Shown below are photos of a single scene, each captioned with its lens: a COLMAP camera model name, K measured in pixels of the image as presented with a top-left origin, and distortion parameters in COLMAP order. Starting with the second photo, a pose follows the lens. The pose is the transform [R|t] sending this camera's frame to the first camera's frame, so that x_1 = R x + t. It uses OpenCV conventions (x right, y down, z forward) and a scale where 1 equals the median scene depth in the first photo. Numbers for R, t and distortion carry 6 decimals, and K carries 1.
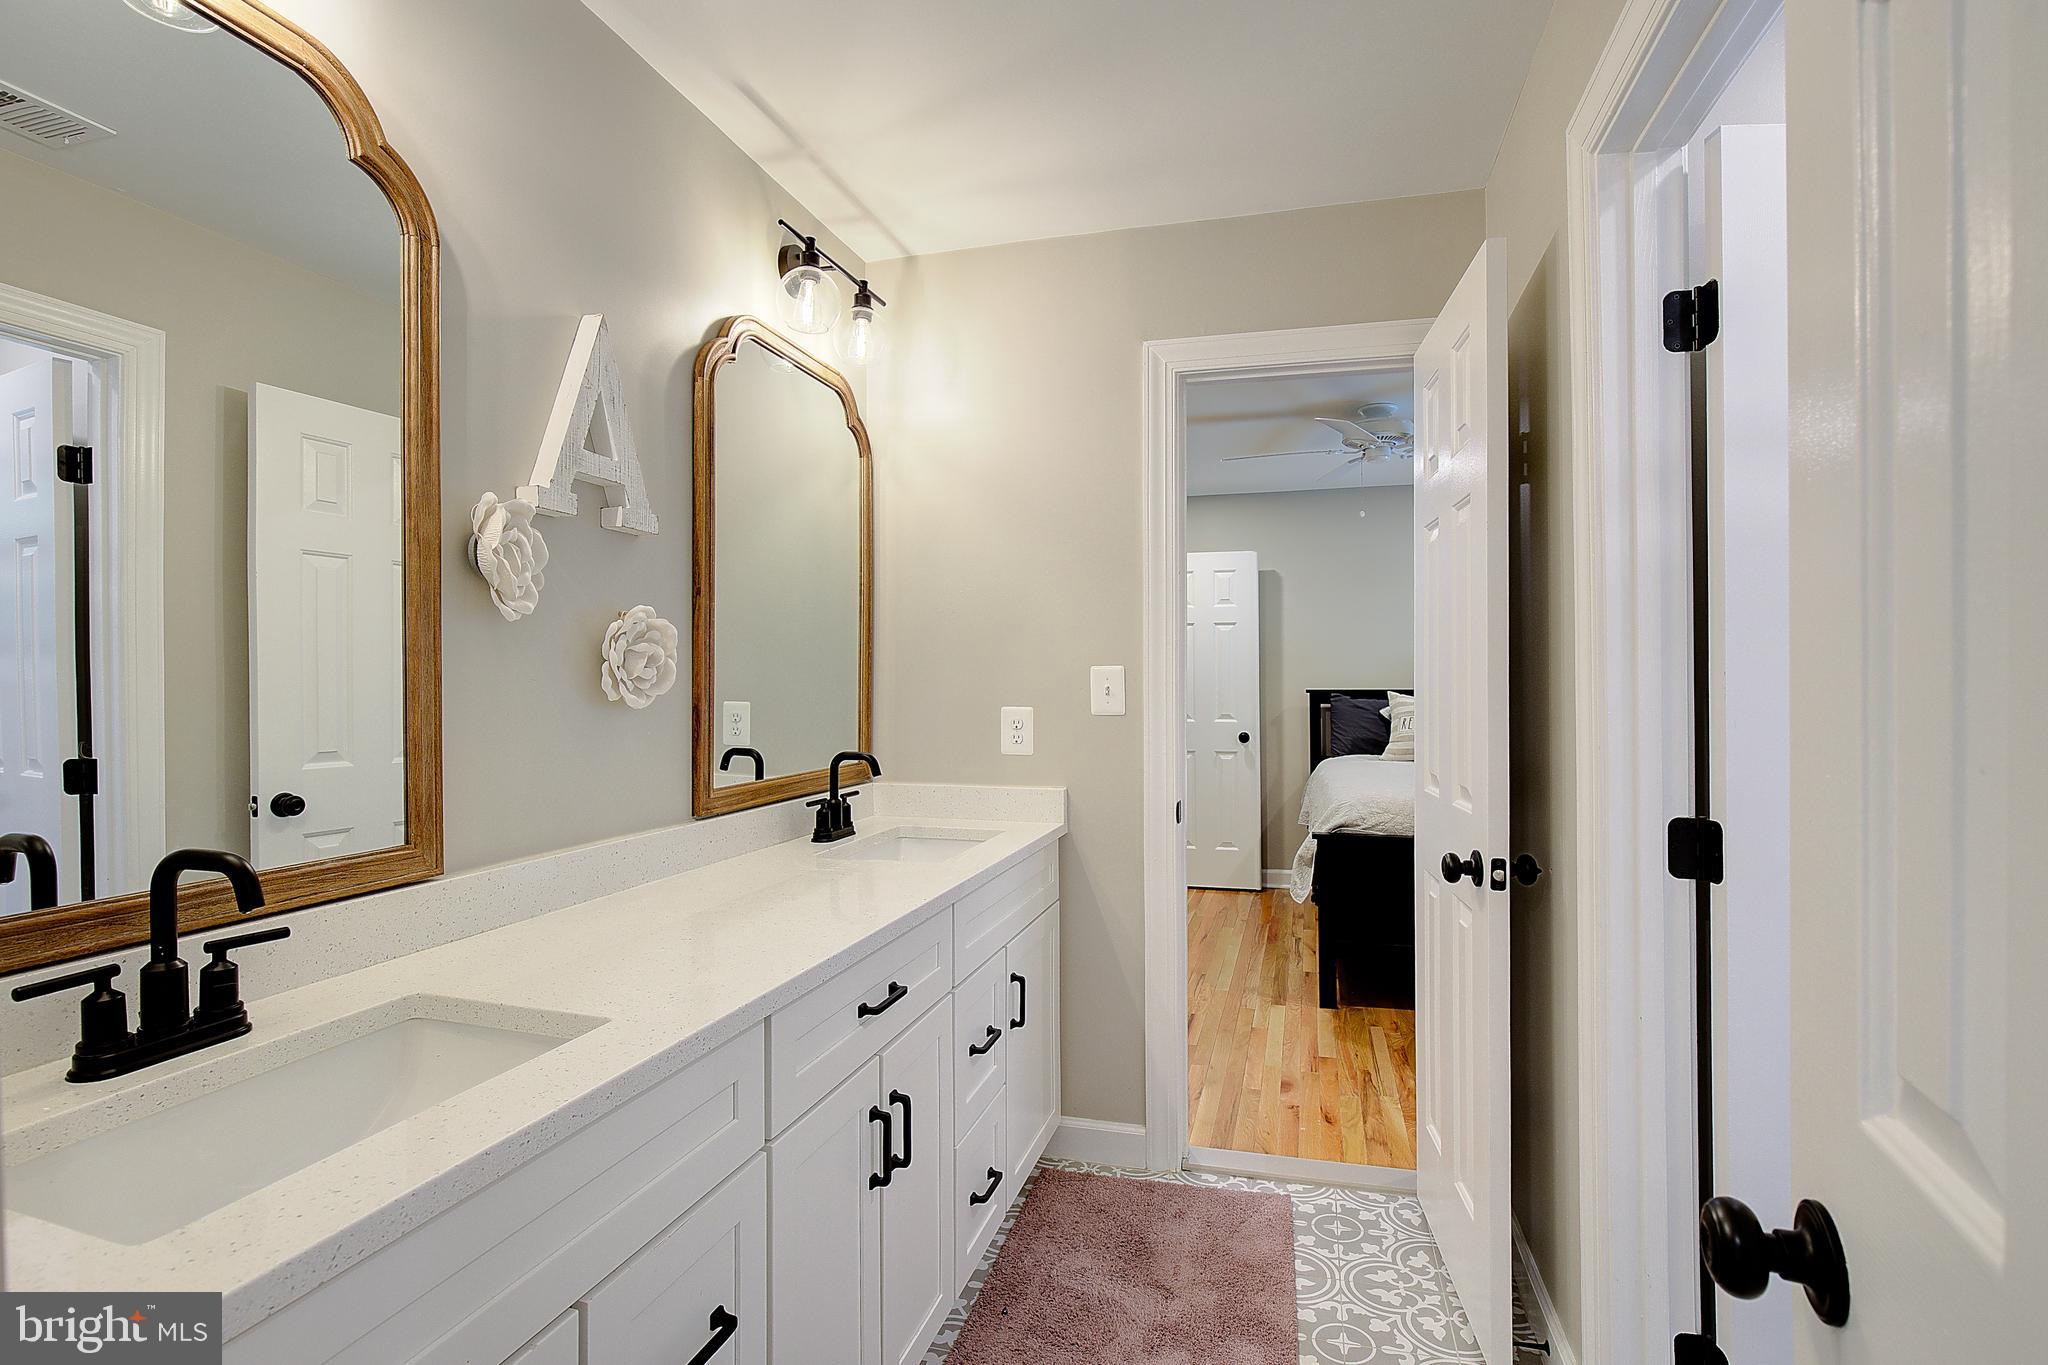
lens RADIAL K [[951.8, 0, 1023.1], [0, 951.8, 684.0], [0, 0, 1]] dist [-0.000212, -0.000523]
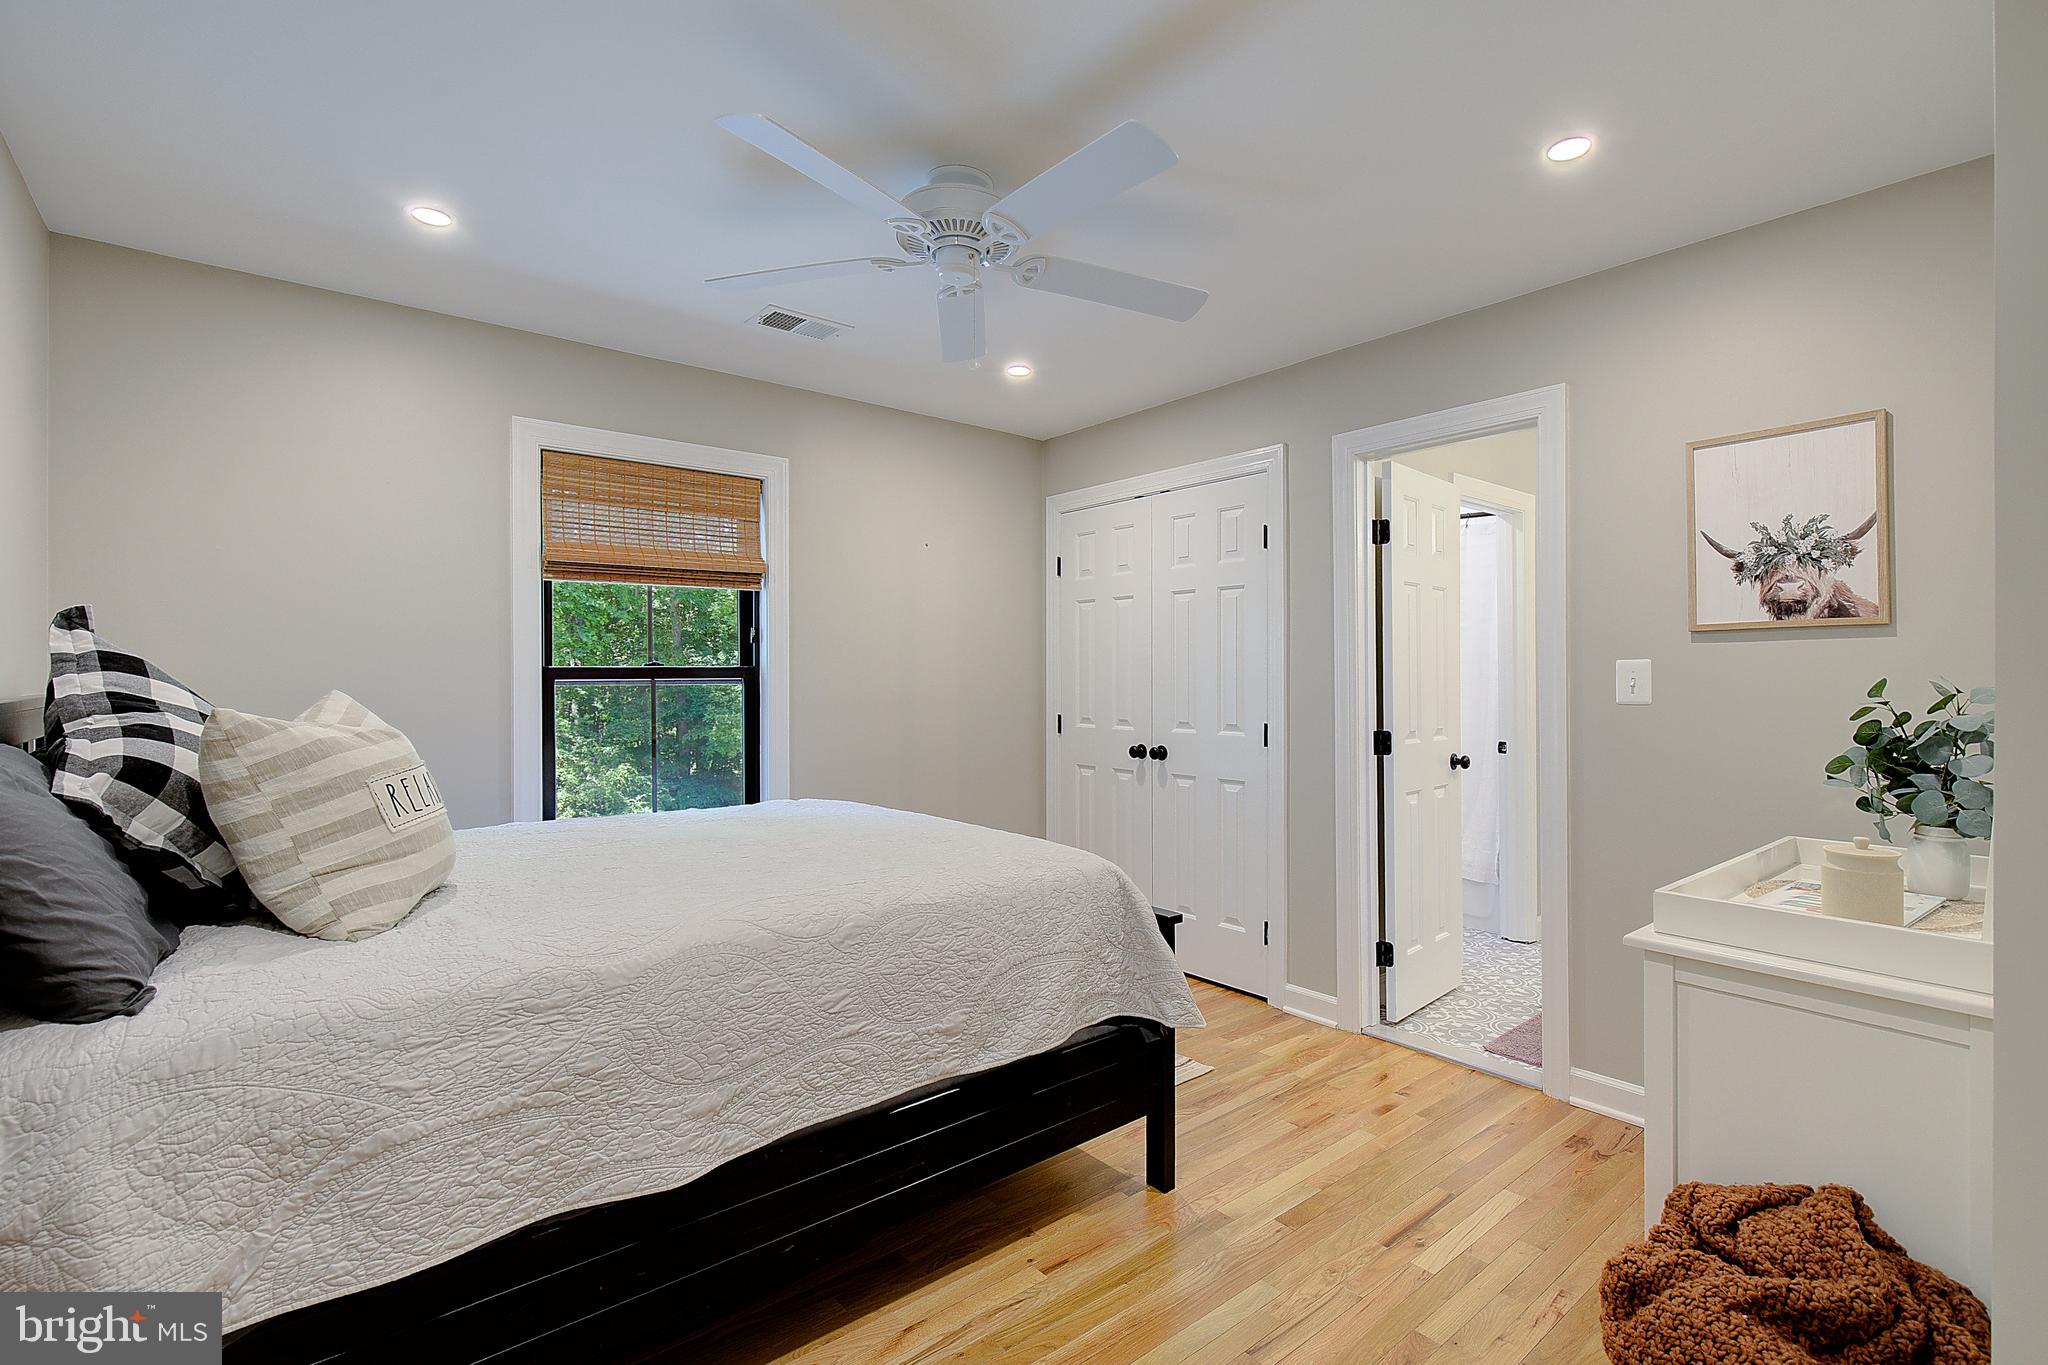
lens RADIAL K [[951.8, 0, 1026.8], [0, 951.8, 676.5], [0, 0, 1]] dist [-0.000212, -0.000523]
pose [[-0.826805, 0.003352, 0.562479, 0.036370], [0.003993, 0.999992, -0.000090, -0.013926], [-0.562475, 0.002172, -0.826812, 2.068960]]
